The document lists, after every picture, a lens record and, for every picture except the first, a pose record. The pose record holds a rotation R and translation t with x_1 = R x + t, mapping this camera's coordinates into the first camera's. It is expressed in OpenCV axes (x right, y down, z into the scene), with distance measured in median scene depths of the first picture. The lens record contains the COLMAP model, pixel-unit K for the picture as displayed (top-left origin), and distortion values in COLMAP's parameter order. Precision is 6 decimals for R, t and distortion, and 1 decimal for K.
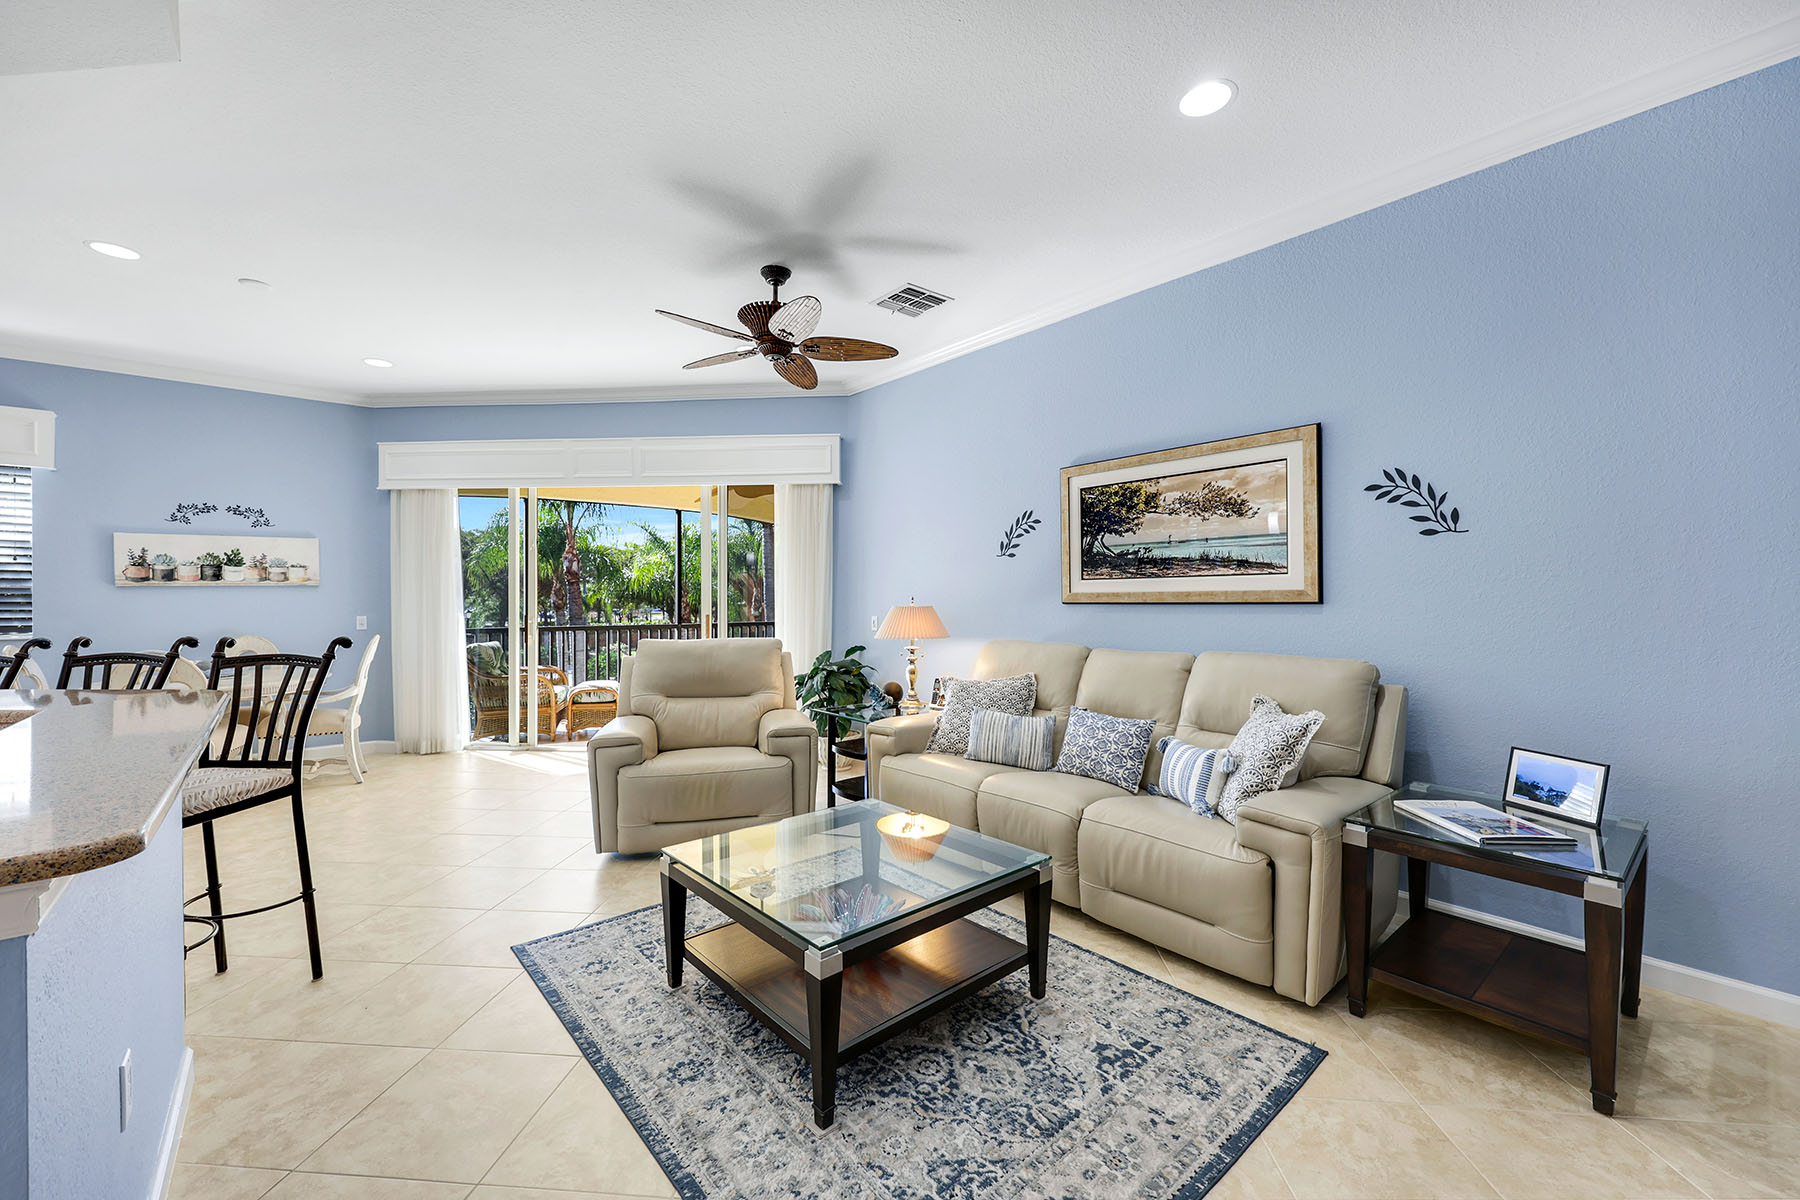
lens RADIAL K [[722.5, 0, 896.3], [0, 722.5, 597.9], [0, 0, 1]] dist [-0.000966, -0.000264]
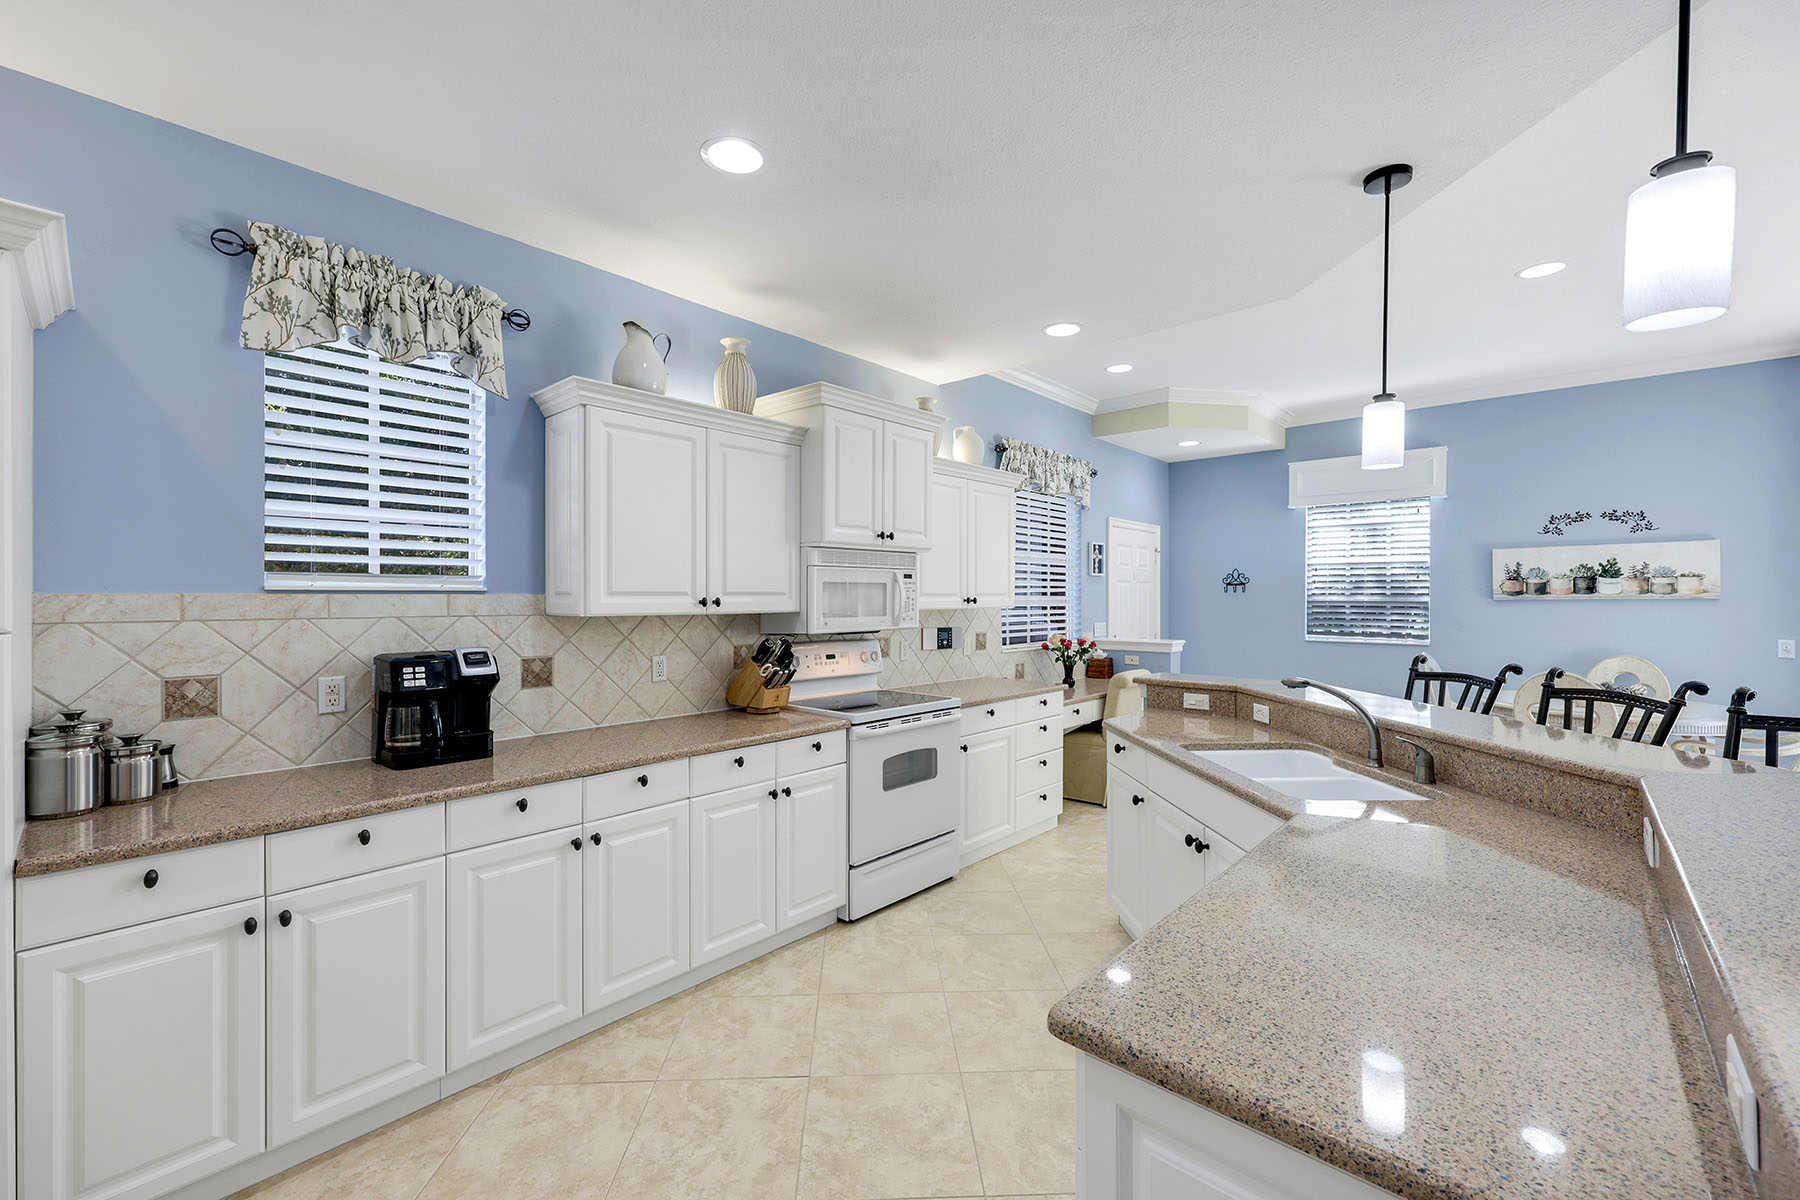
lens RADIAL K [[730.2, 0, 893.9], [0, 730.2, 596.2], [0, 0, 1]] dist [-0.000196, 0.000124]
pose [[0.132838, 0.003249, -0.991132, -0.197393], [-0.002285, 0.999993, 0.002972, -0.032694], [0.991135, 0.001870, 0.132844, -0.019093]]
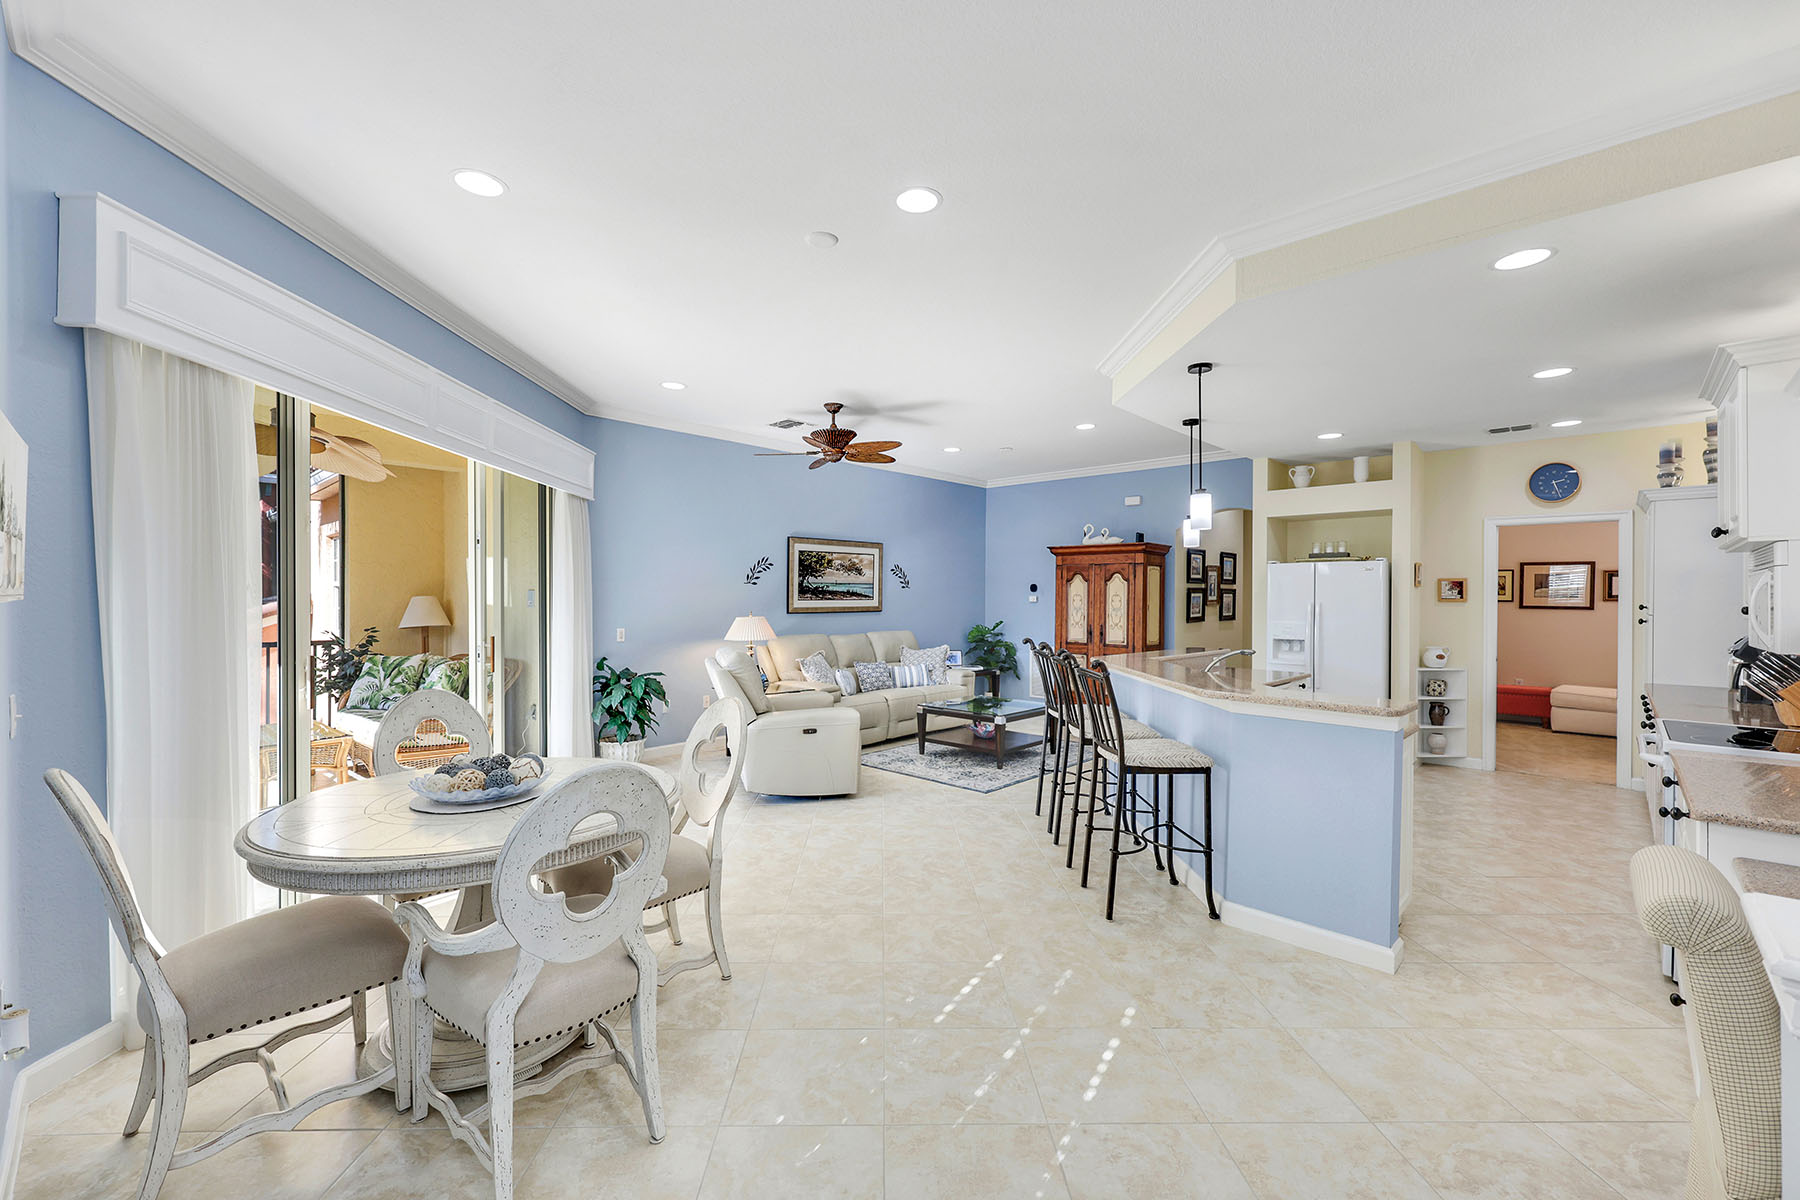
lens RADIAL K [[746.8, 0, 900.2], [0, 746.8, 622.5], [0, 0, 1]] dist [0.001884, -0.000342]
pose [[-0.118622, -0.032401, 0.992411, -1.858873], [-0.004745, 0.999475, 0.032064, -0.034834], [-0.992928, -0.000905, -0.118714, 1.090446]]
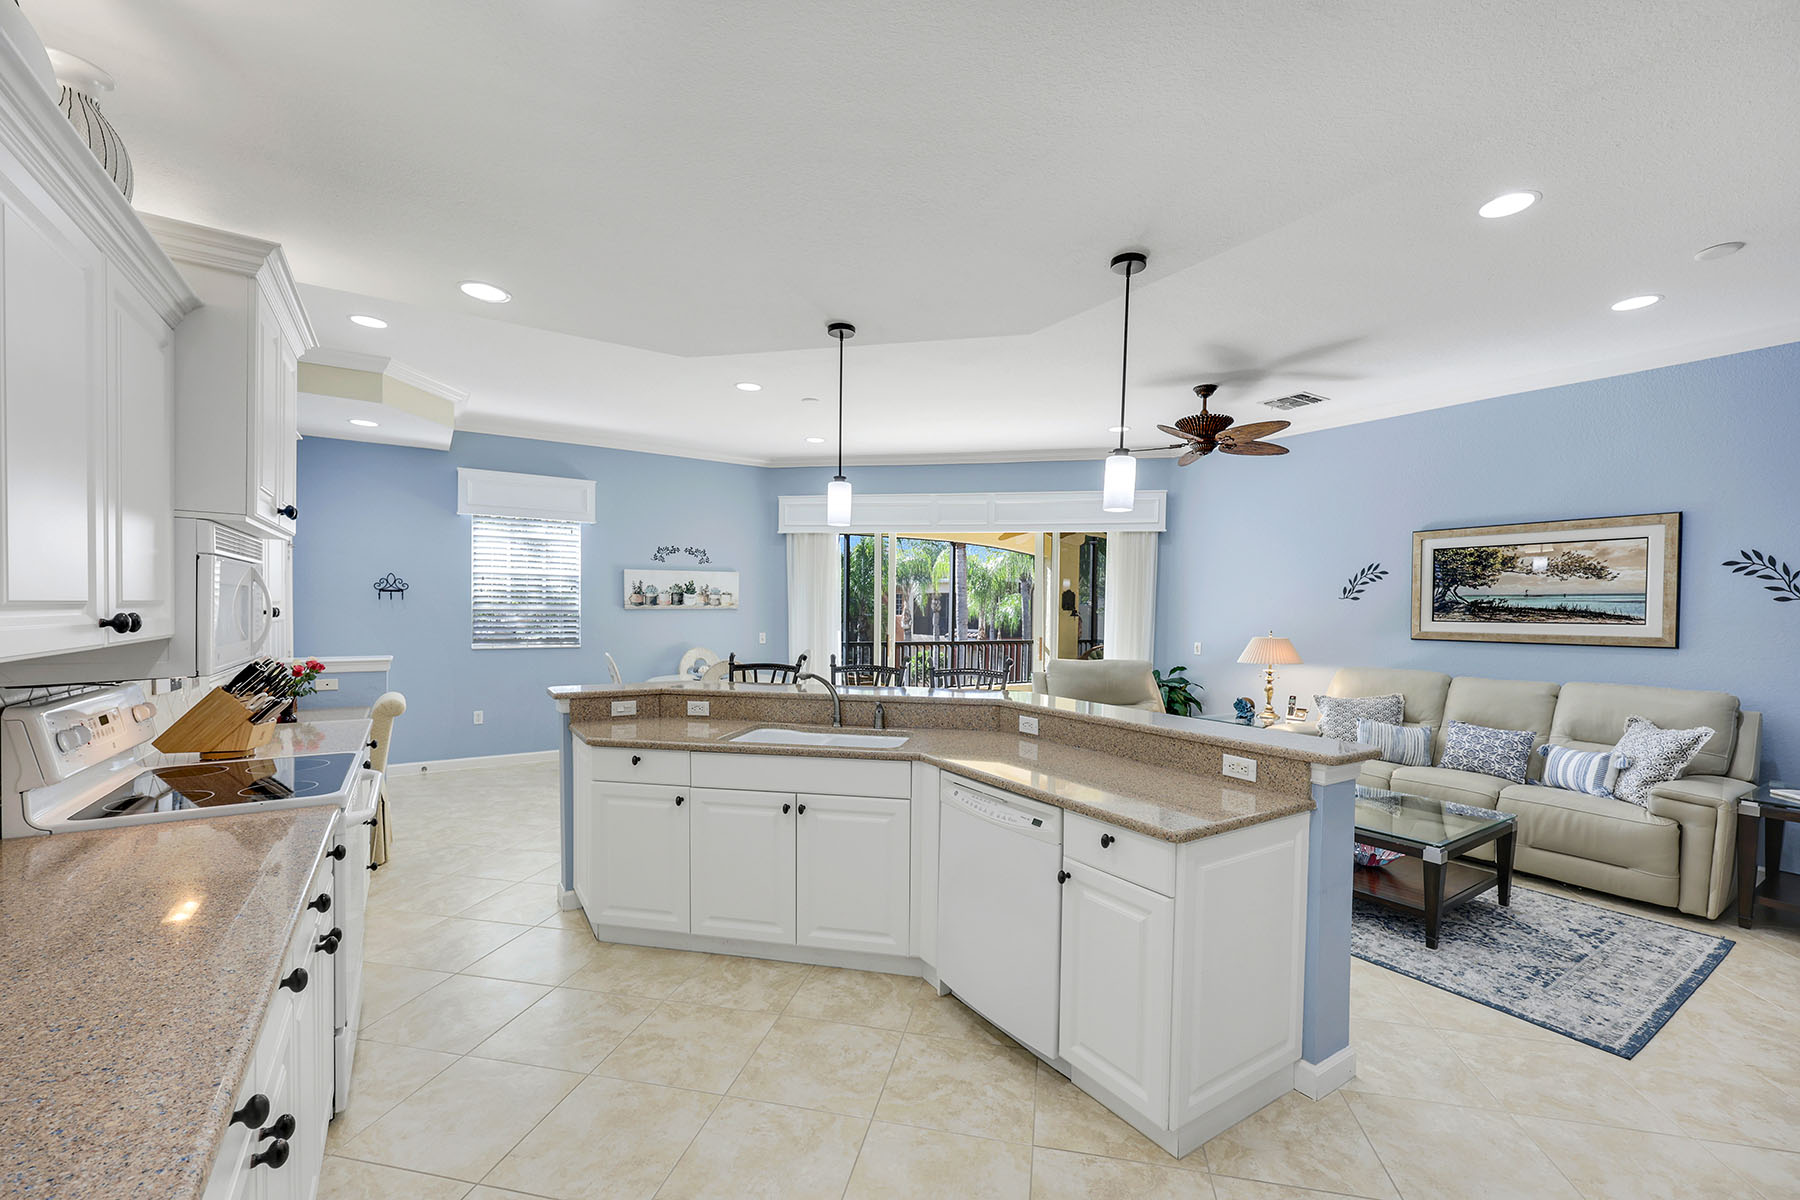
lens RADIAL K [[746.8, 0, 900.2], [0, 746.8, 622.5], [0, 0, 1]] dist [0.001884, -0.000342]
pose [[0.992499, 0.018250, -0.120881, -0.573523], [-0.015985, 0.999678, 0.019689, -0.038293], [0.121201, -0.017609, 0.992472, -0.462183]]
